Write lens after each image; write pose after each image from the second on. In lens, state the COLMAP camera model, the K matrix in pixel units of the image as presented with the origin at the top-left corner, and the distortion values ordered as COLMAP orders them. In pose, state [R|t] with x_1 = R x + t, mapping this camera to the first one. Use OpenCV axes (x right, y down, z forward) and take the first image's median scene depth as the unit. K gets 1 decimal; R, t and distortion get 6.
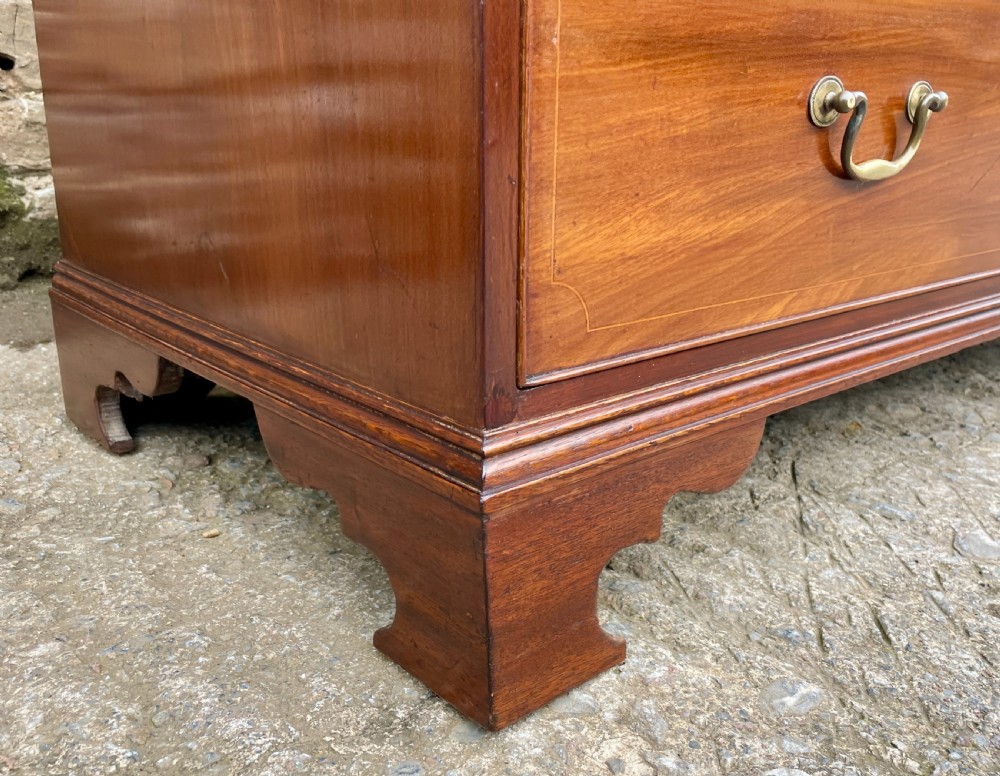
lens RADIAL K [[924.8, 0, 551.7], [0, 924.8, 415.2], [0, 0, 1]] dist [0.039296, 0.000000]
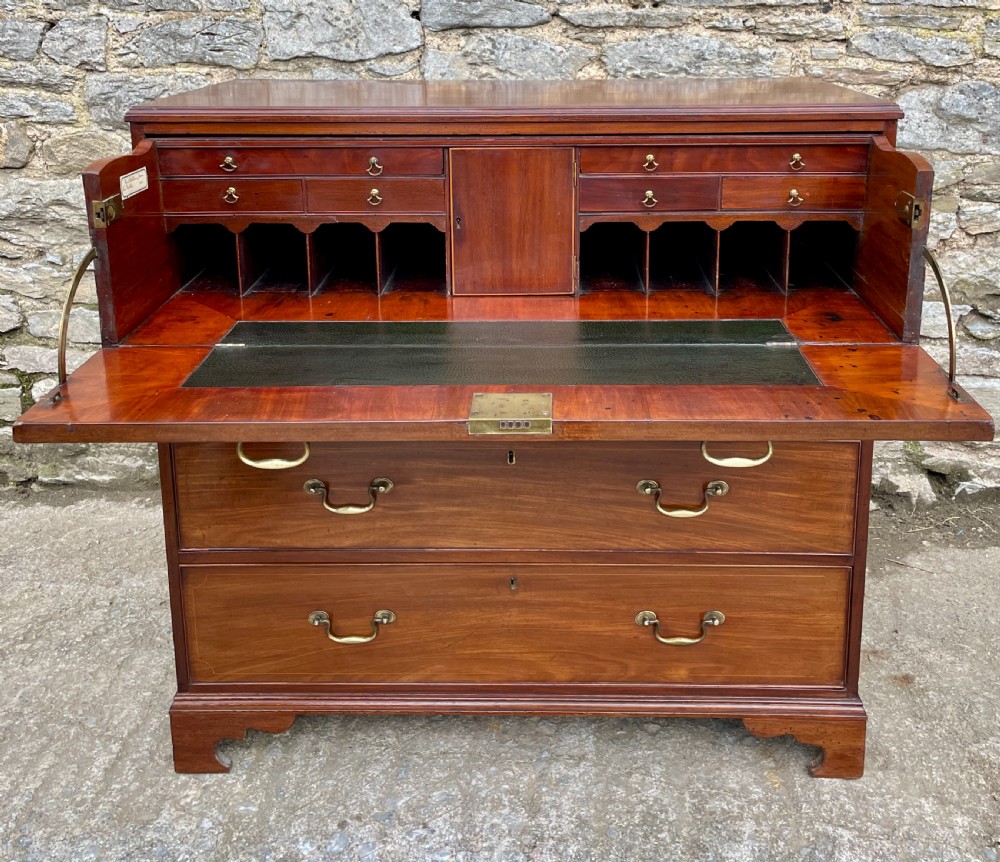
lens RADIAL K [[1063.1, 0, 518.2], [0, 1063.1, 242.6], [0, 0, 1]] dist [0.029220, 0.000000]
pose [[0.705191, 0.131152, -0.696782, 3.076806], [-0.190779, 0.981598, -0.008320, -1.668817], [0.682869, 0.138799, 0.717234, -1.220387]]
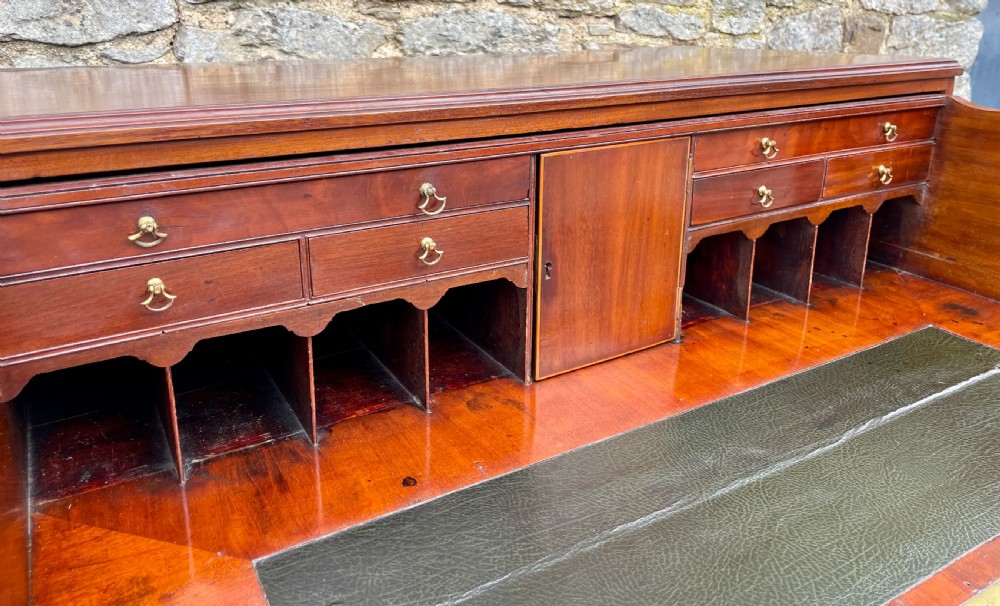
lens RADIAL K [[766.4, 0, 503.3], [0, 766.4, 218.0], [0, 0, 1]] dist [0.071695, -0.101432]
pose [[0.973623, 0.030951, -0.226052, 0.947510], [-0.041497, 0.998253, -0.042049, -1.754558], [0.224355, 0.050321, 0.973207, -0.509117]]
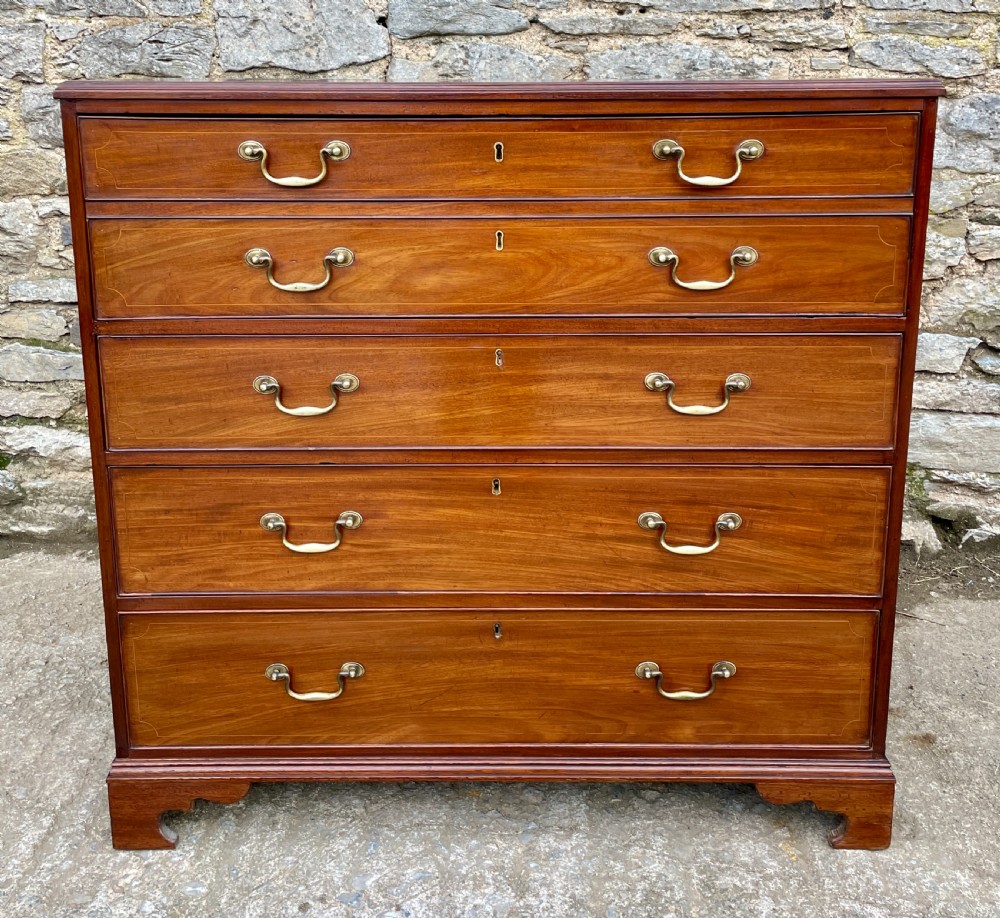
lens RADIAL K [[1064.9, 0, 491.1], [0, 1064.9, 303.6], [0, 0, 1]] dist [0.023440, 0.000000]
pose [[0.716086, 0.123770, -0.686951, 2.769404], [-0.190223, 0.981507, -0.021449, -1.460595], [0.671592, 0.146033, 0.726387, -0.967145]]
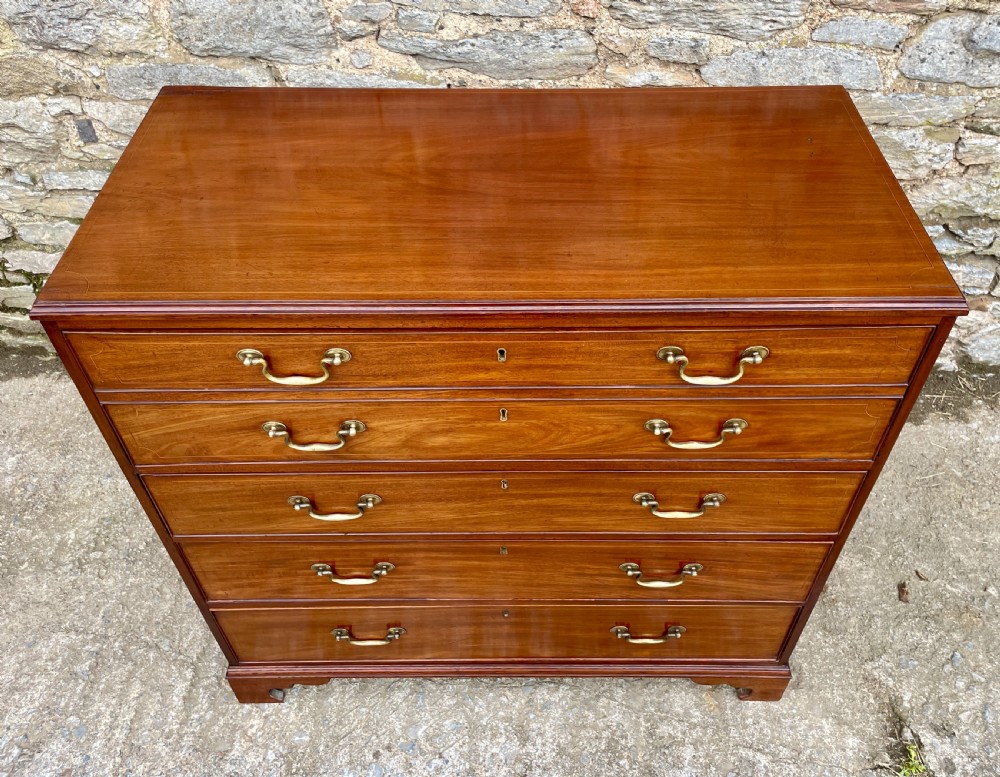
lens RADIAL K [[837.2, 0, 517.2], [0, 837.2, 363.7], [0, 0, 1]] dist [0.060004, -0.078381]
pose [[0.725667, 0.471472, -0.501120, 1.947600], [-0.186693, 0.835923, 0.516120, -3.030612], [0.662233, -0.280976, 0.694622, -0.475484]]
